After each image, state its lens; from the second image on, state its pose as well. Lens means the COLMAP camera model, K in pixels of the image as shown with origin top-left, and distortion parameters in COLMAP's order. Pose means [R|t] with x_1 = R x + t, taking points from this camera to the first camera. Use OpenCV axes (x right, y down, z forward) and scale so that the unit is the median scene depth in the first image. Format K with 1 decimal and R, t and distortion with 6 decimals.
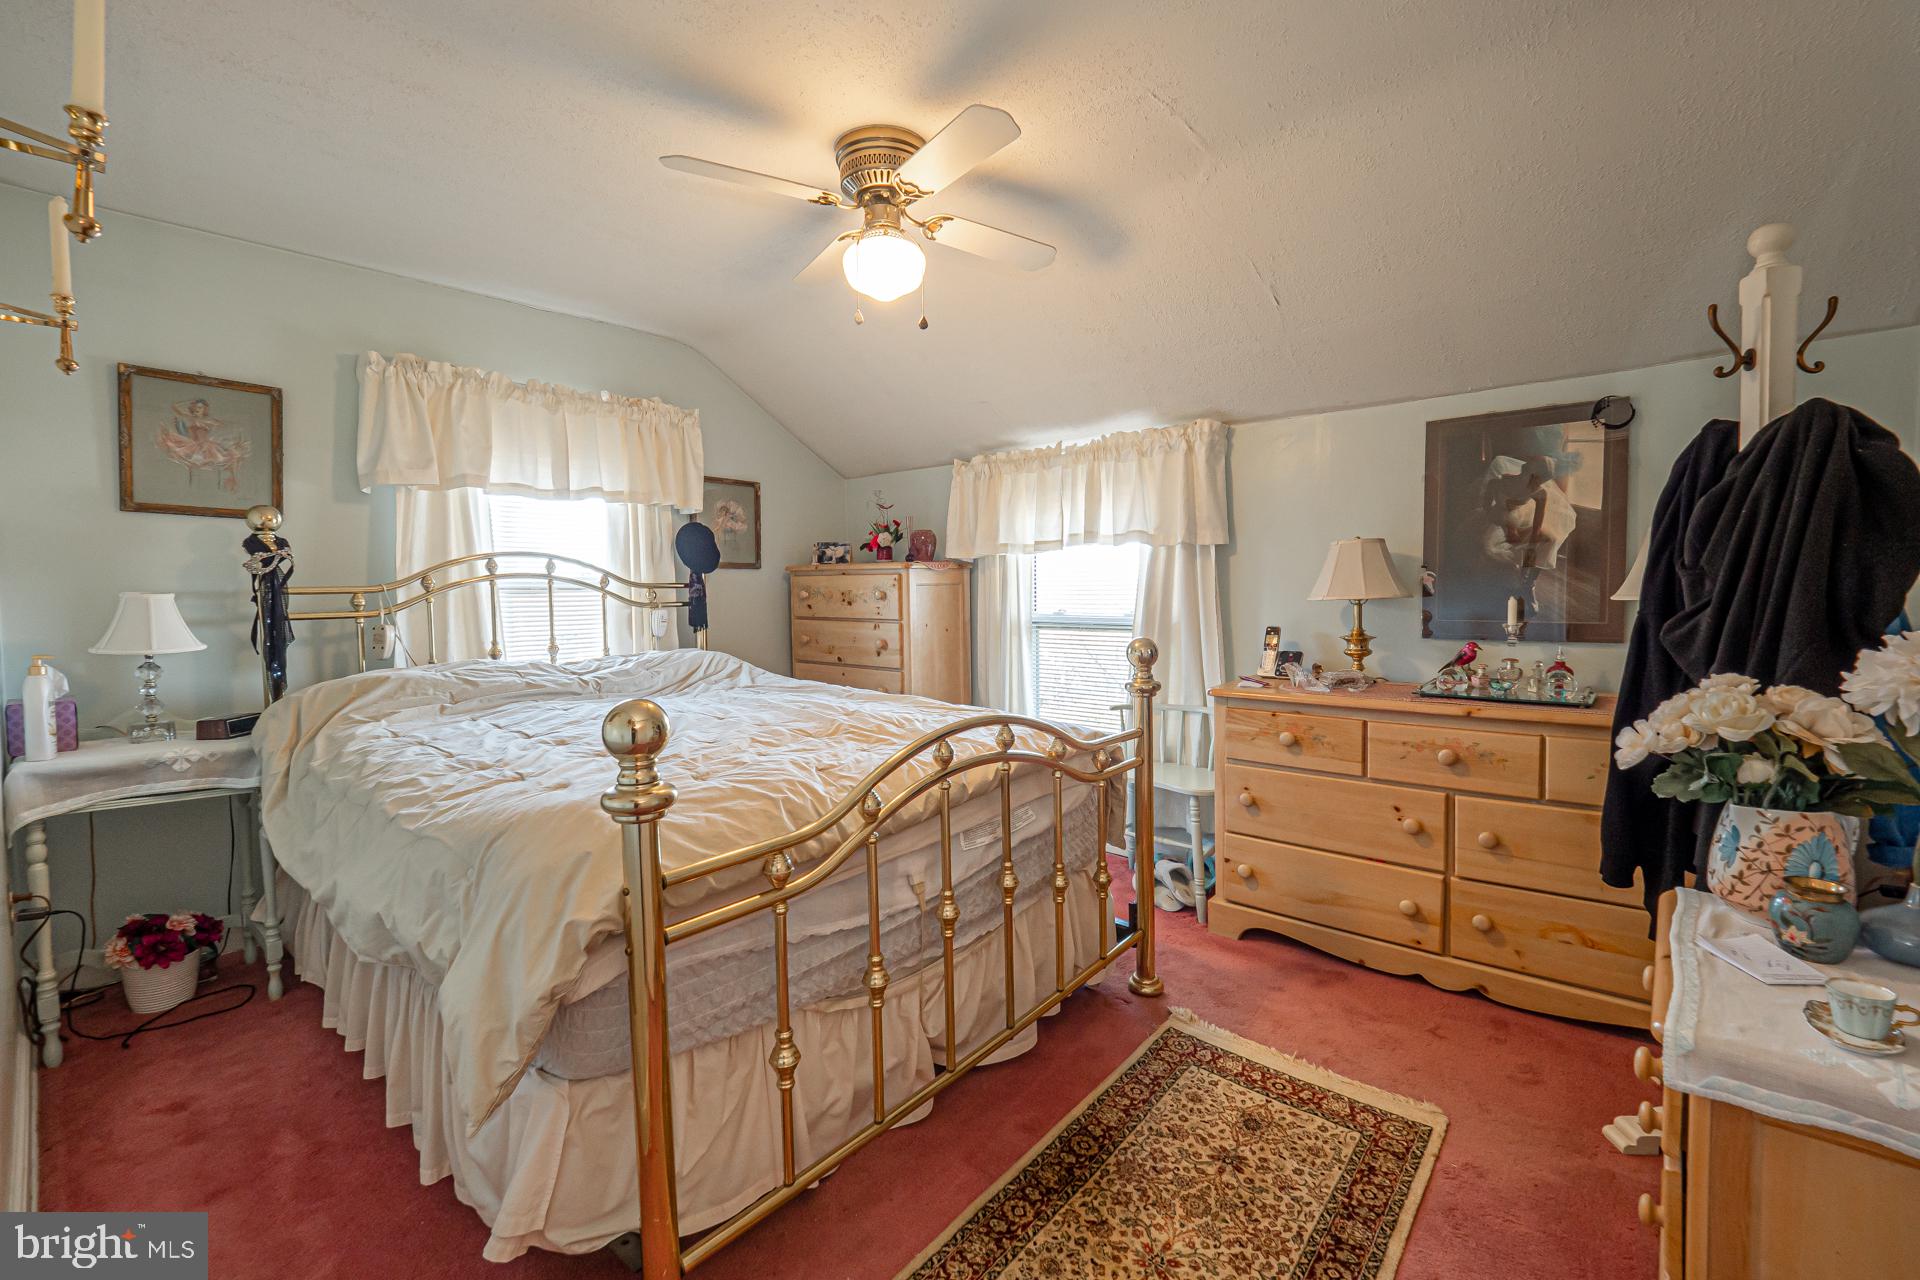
lens RADIAL K [[798.5, 0, 957.5], [0, 798.5, 591.4], [0, 0, 1]] dist [0.000343, 0.000039]
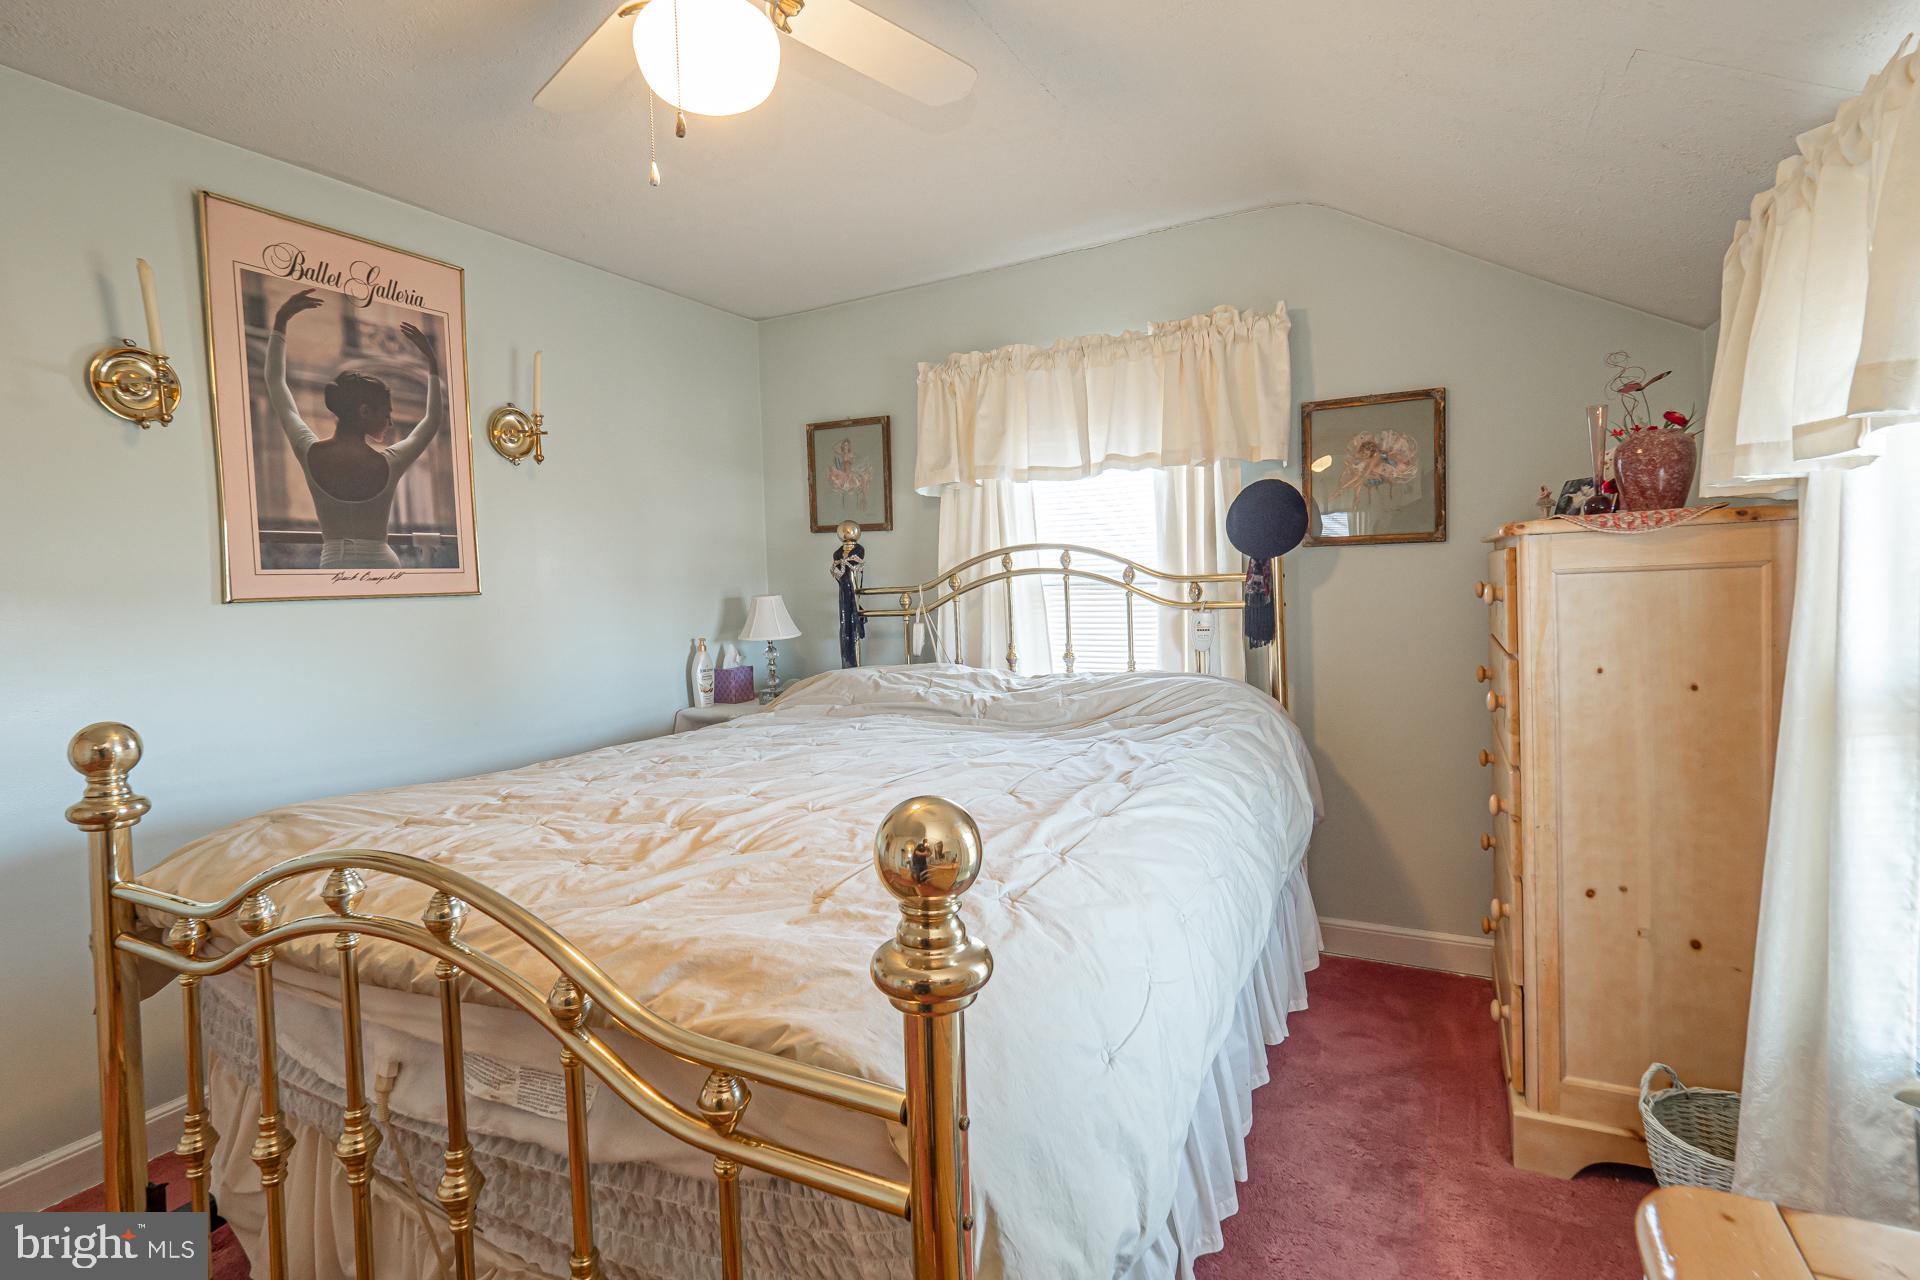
lens RADIAL K [[926.3, 0, 962.9], [0, 926.3, 603.3], [0, 0, 1]] dist [0.046988, 0.000339]
pose [[0.230237, 0.022621, -0.972872, 0.420502], [0.024961, 0.999264, 0.029142, -0.016287], [0.972814, -0.030994, 0.229503, 0.676701]]
